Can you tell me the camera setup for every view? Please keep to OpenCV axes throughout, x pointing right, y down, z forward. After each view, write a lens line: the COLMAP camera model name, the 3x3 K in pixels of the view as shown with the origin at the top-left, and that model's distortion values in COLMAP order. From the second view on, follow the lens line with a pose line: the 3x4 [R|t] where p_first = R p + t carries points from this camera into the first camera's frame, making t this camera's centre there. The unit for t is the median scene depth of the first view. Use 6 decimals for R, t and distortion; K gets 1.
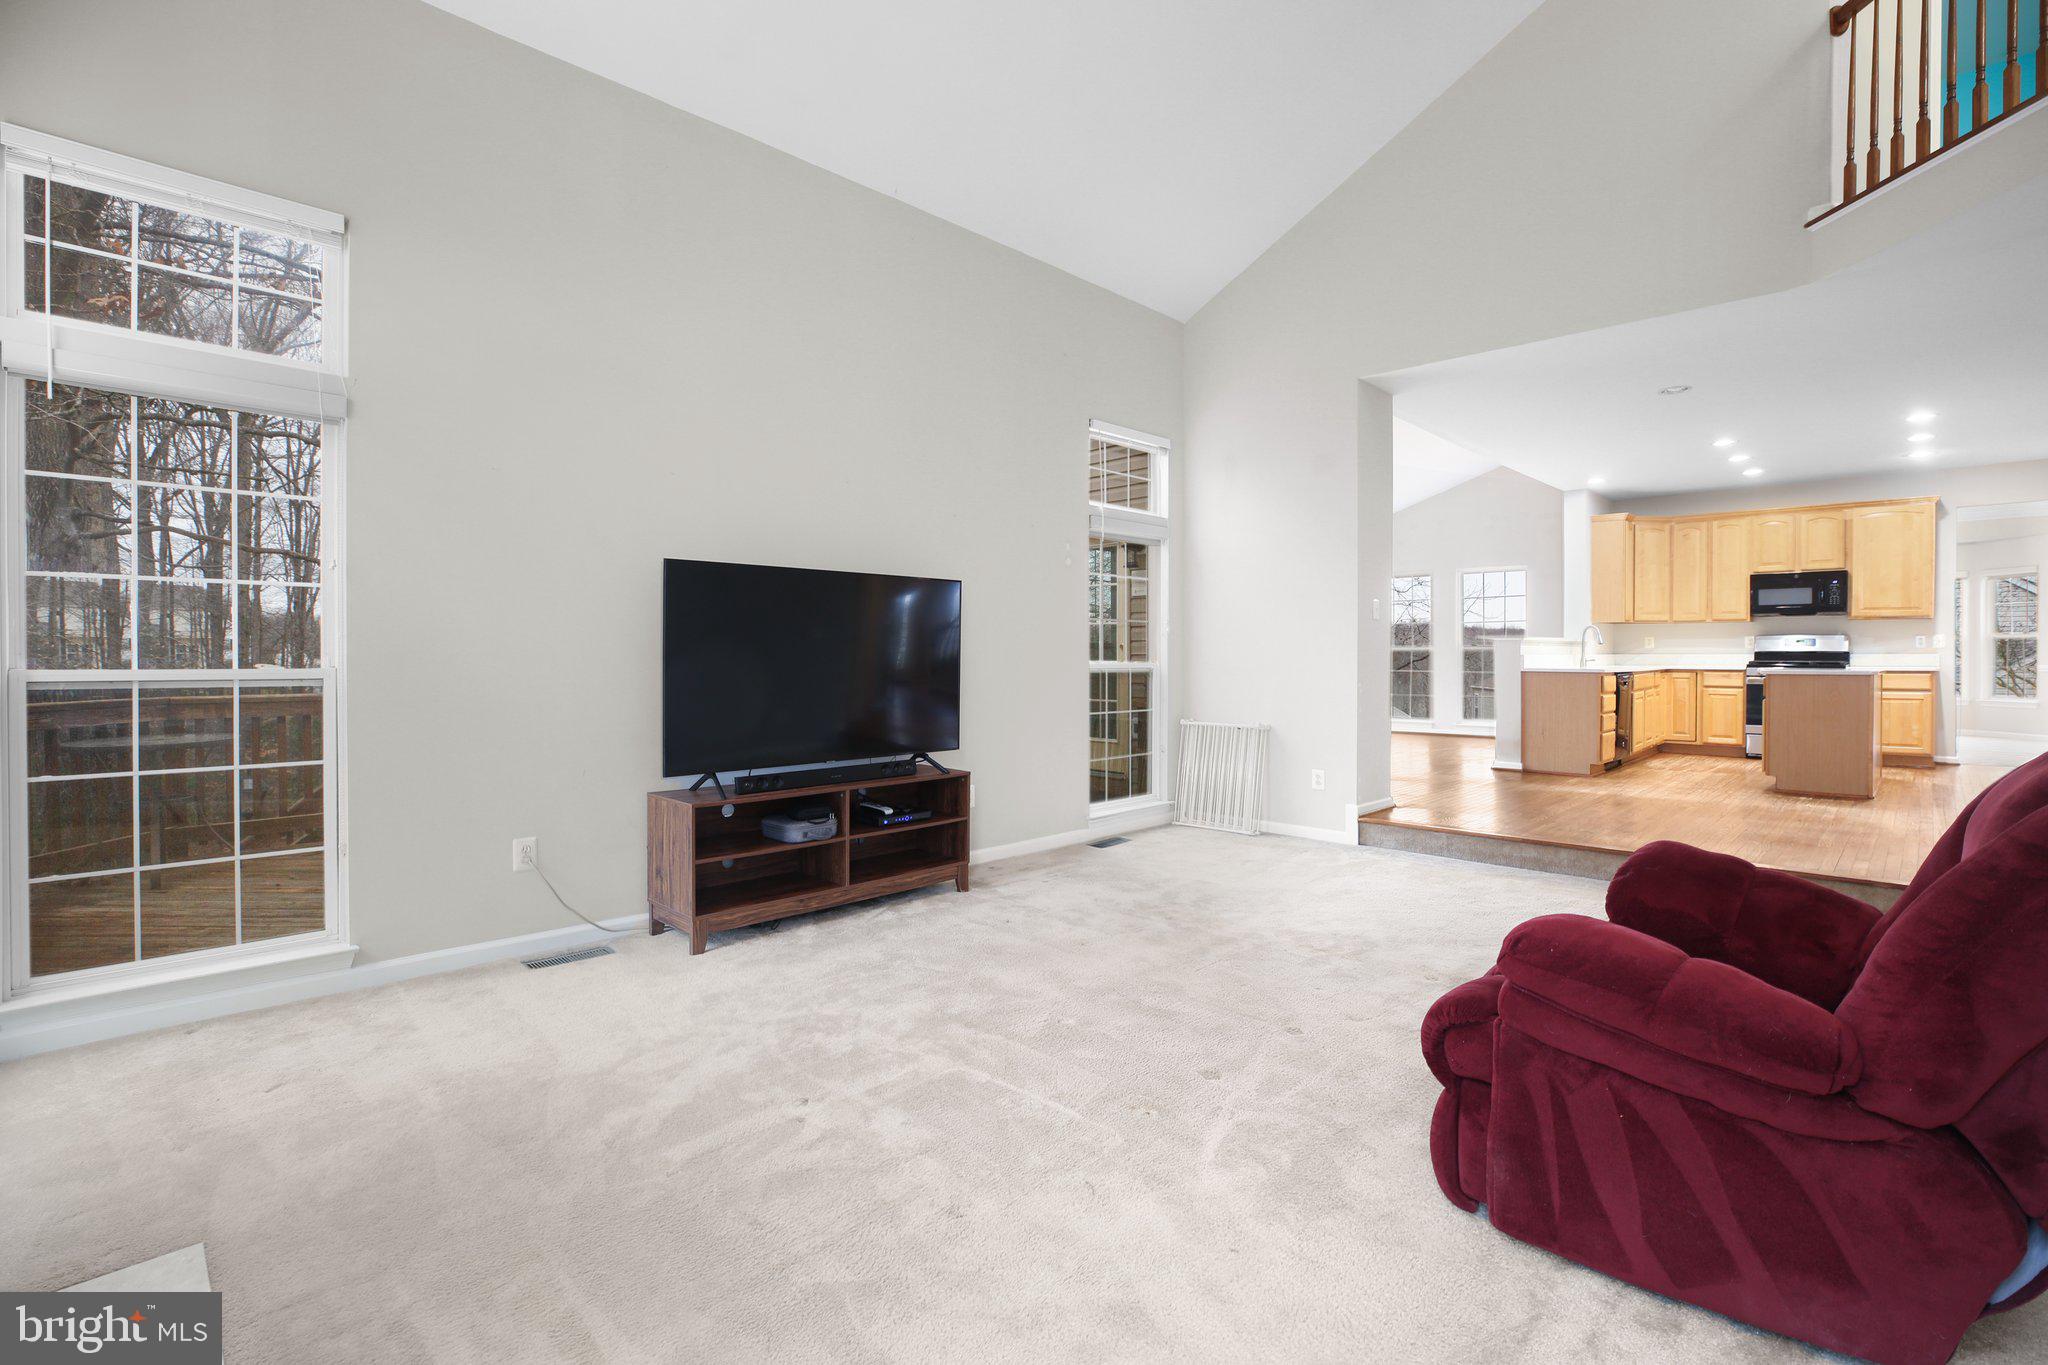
lens RADIAL K [[951.9, 0, 1075.0], [0, 951.9, 675.3], [0, 0, 1]] dist [0.002446, 0.000516]
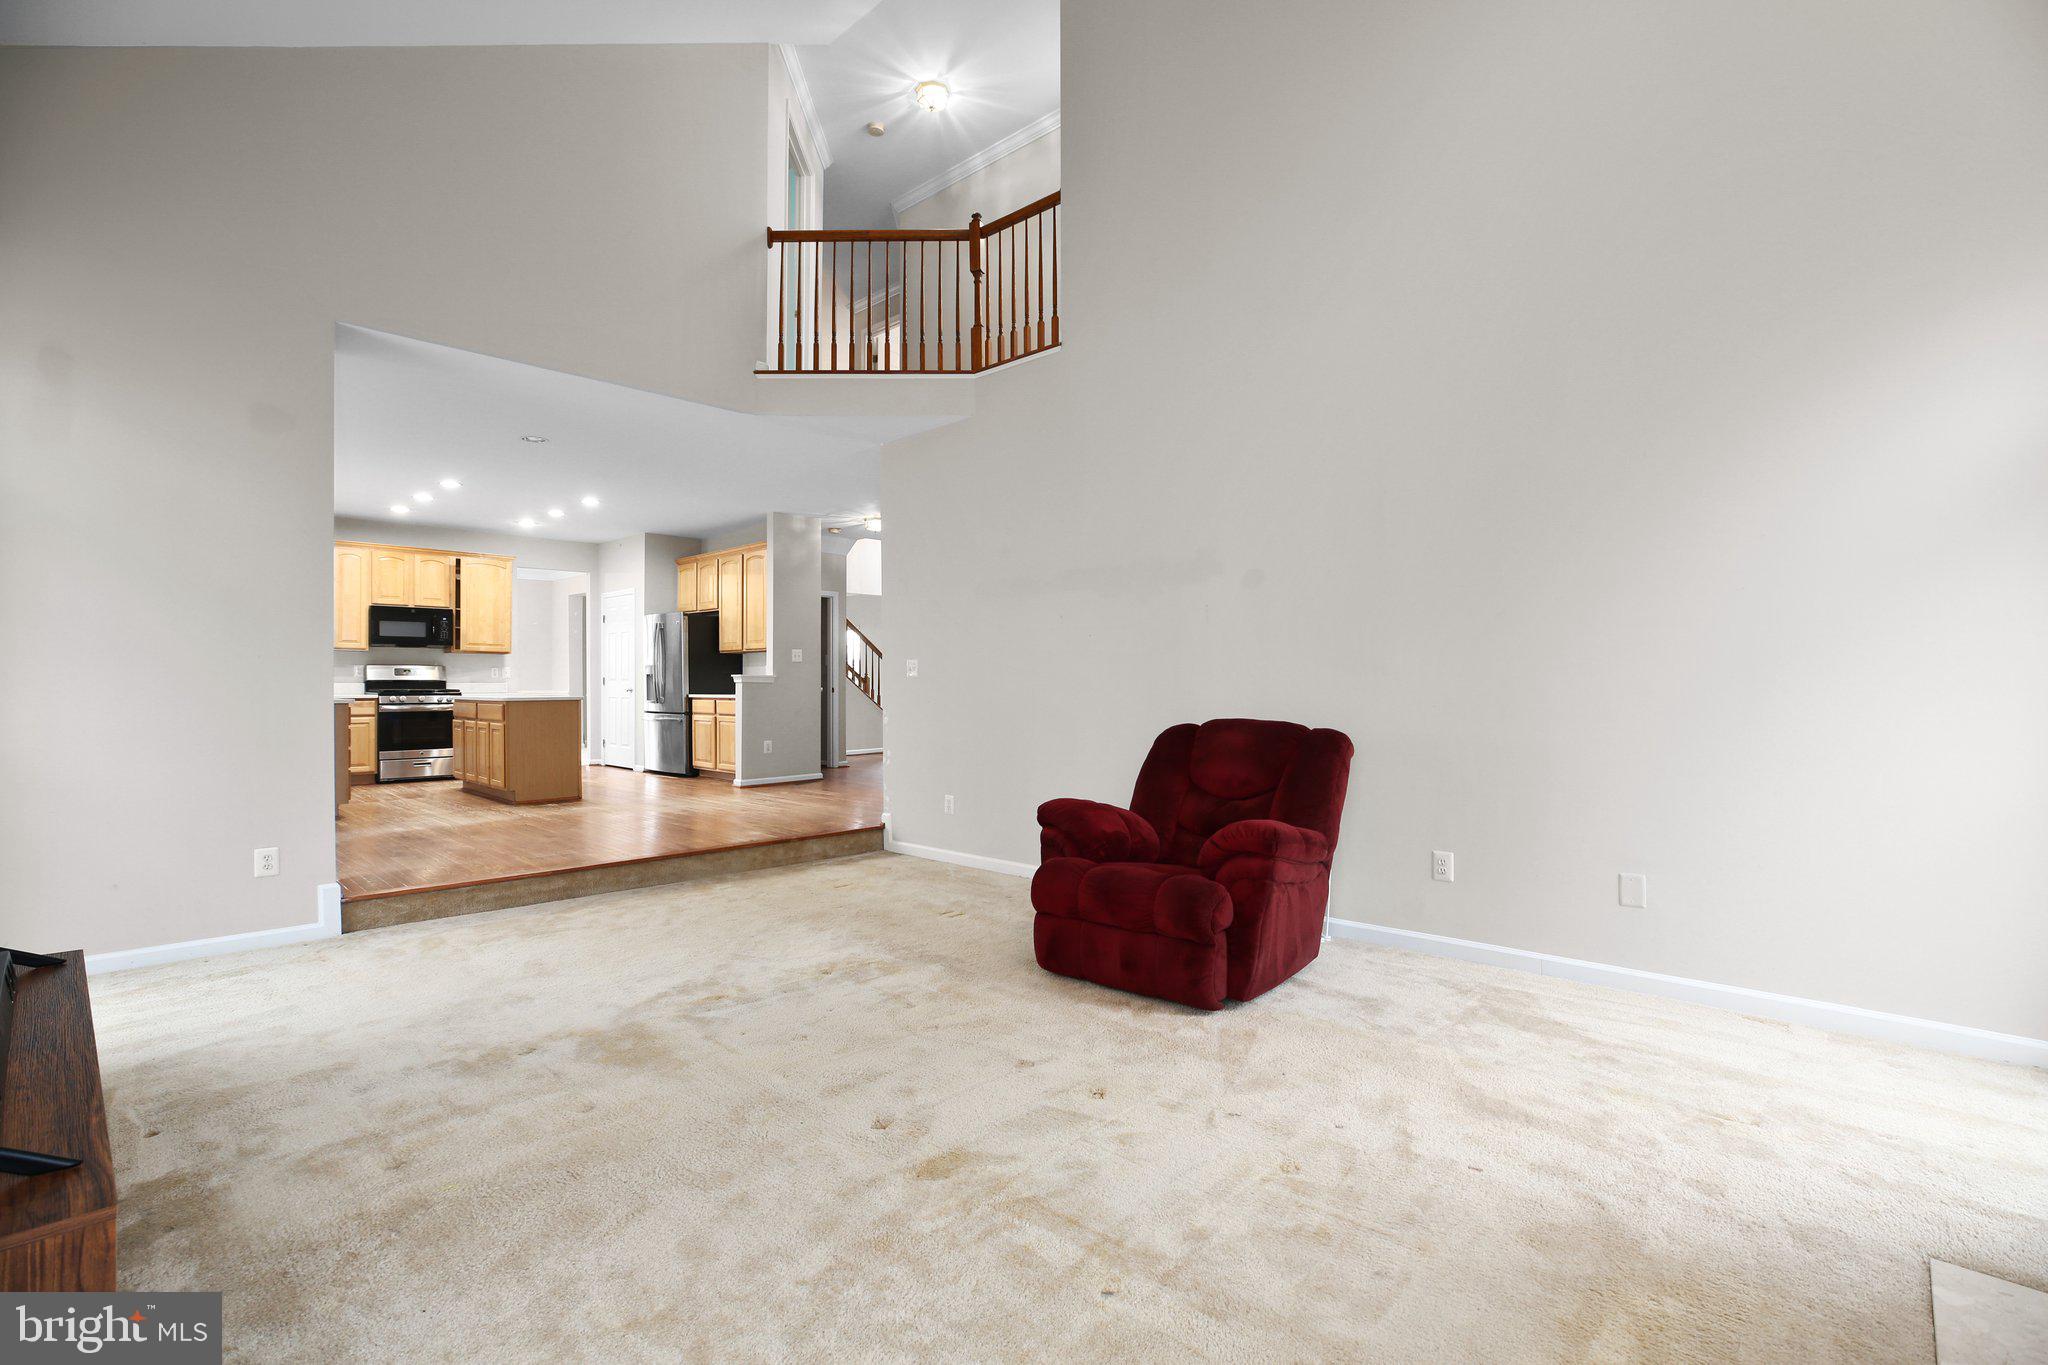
lens RADIAL K [[943.9, 0, 1025.8], [0, 943.9, 704.0], [0, 0, 1]] dist [-0.032642, 0.000042]
pose [[0.018057, -0.020869, 0.999619, -0.288808], [0.019026, 0.999608, 0.020525, -0.007241], [-0.999656, 0.018649, 0.018447, 0.294064]]
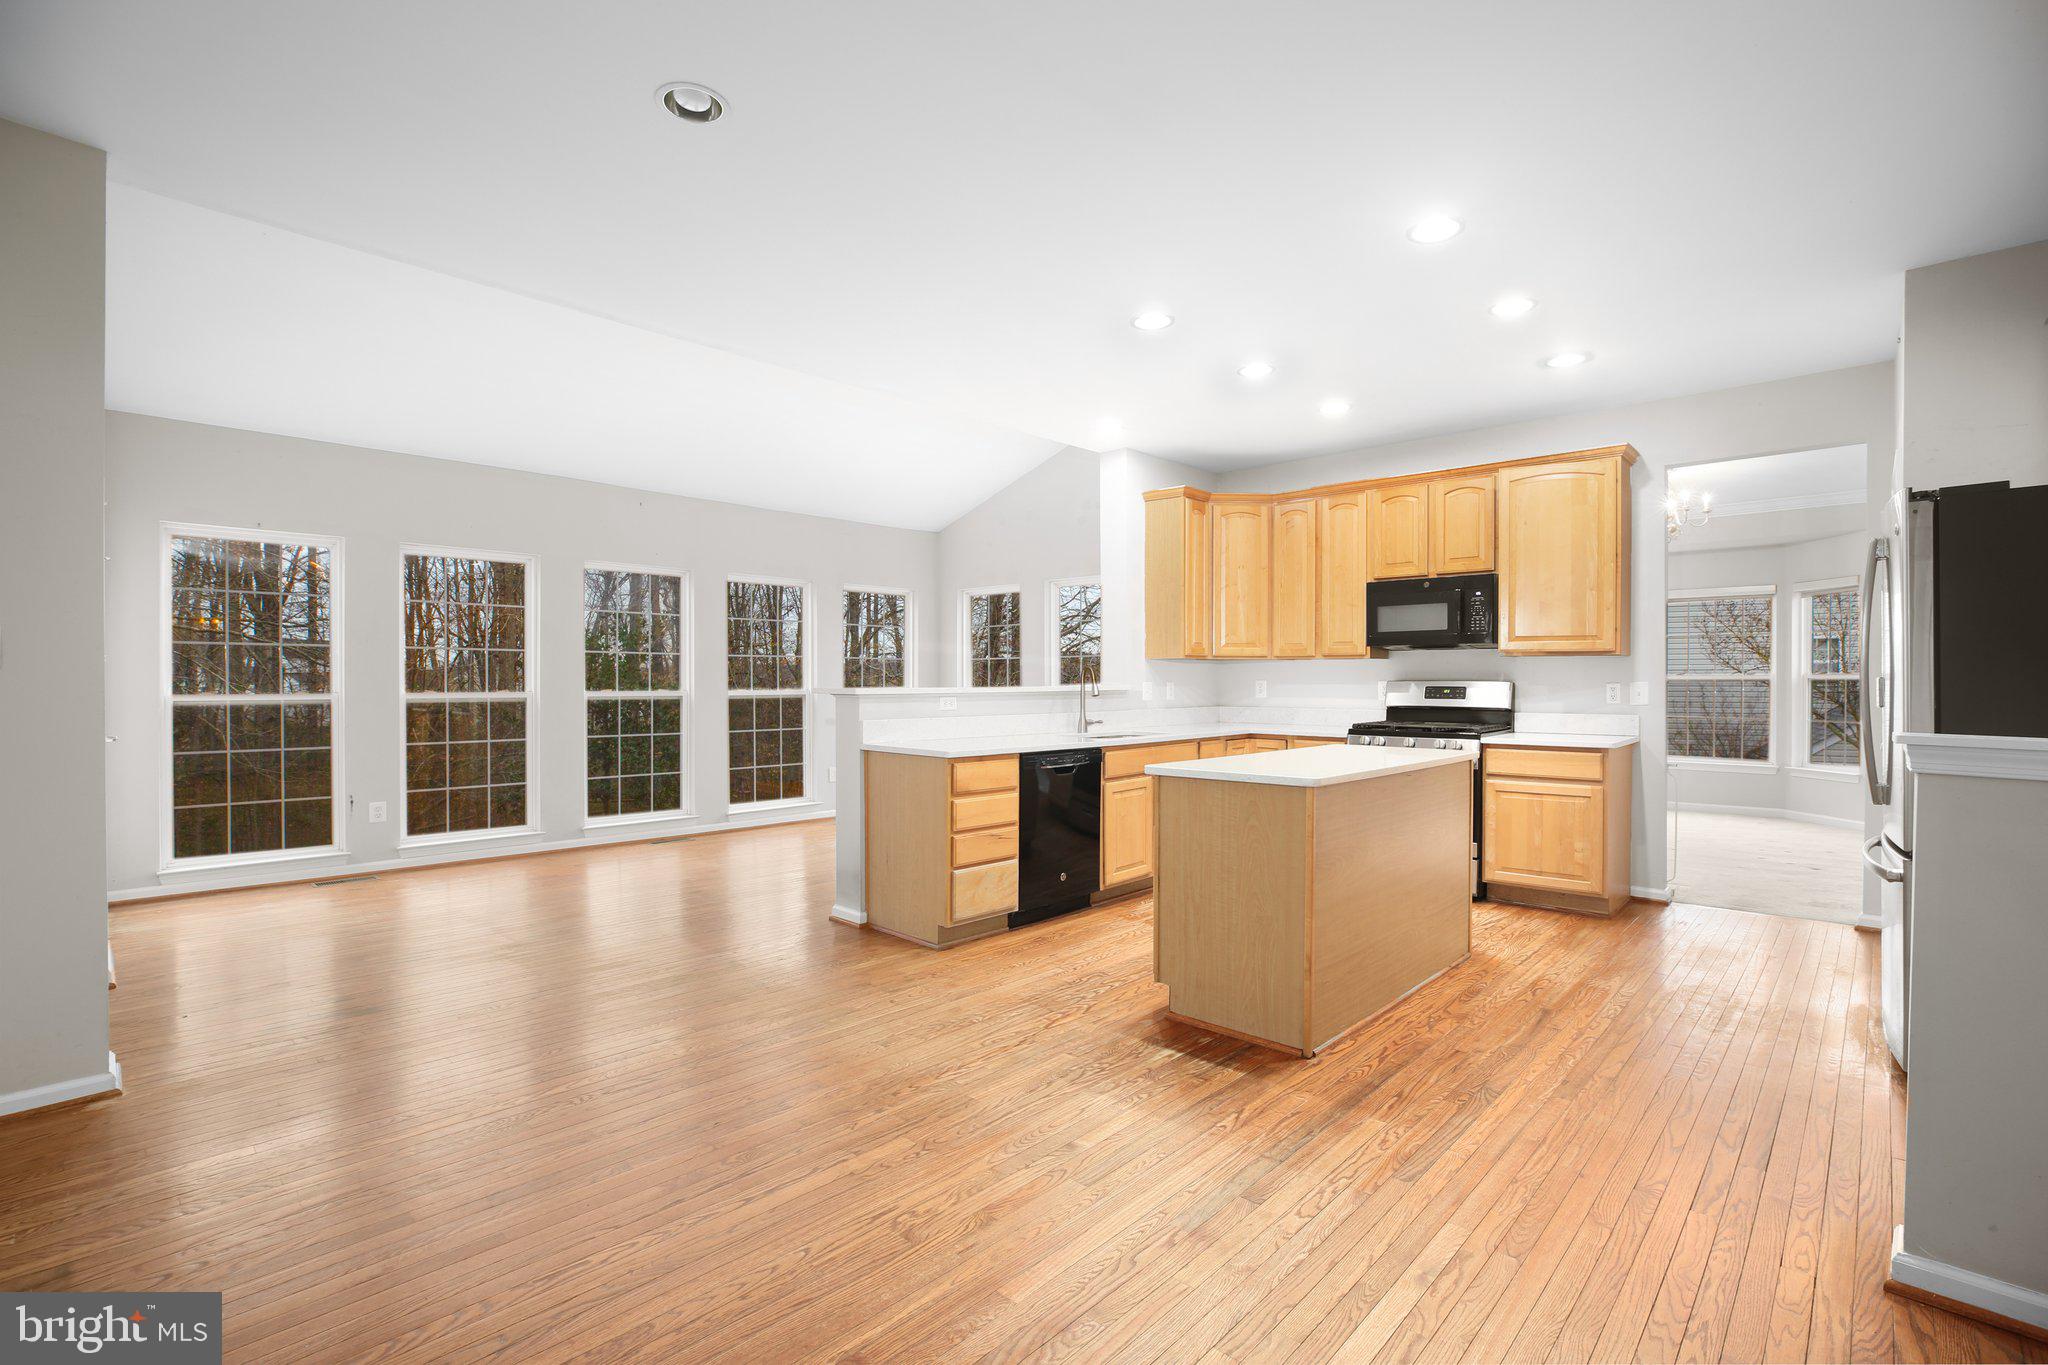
lens RADIAL K [[943.9, 0, 1025.8], [0, 943.9, 704.0], [0, 0, 1]] dist [-0.032642, 0.000042]
pose [[0.999758, 0.000490, -0.022010, 0.522109], [-0.000404, 0.999992, 0.003898, -0.030350], [0.022012, -0.003888, 0.999750, 0.403560]]
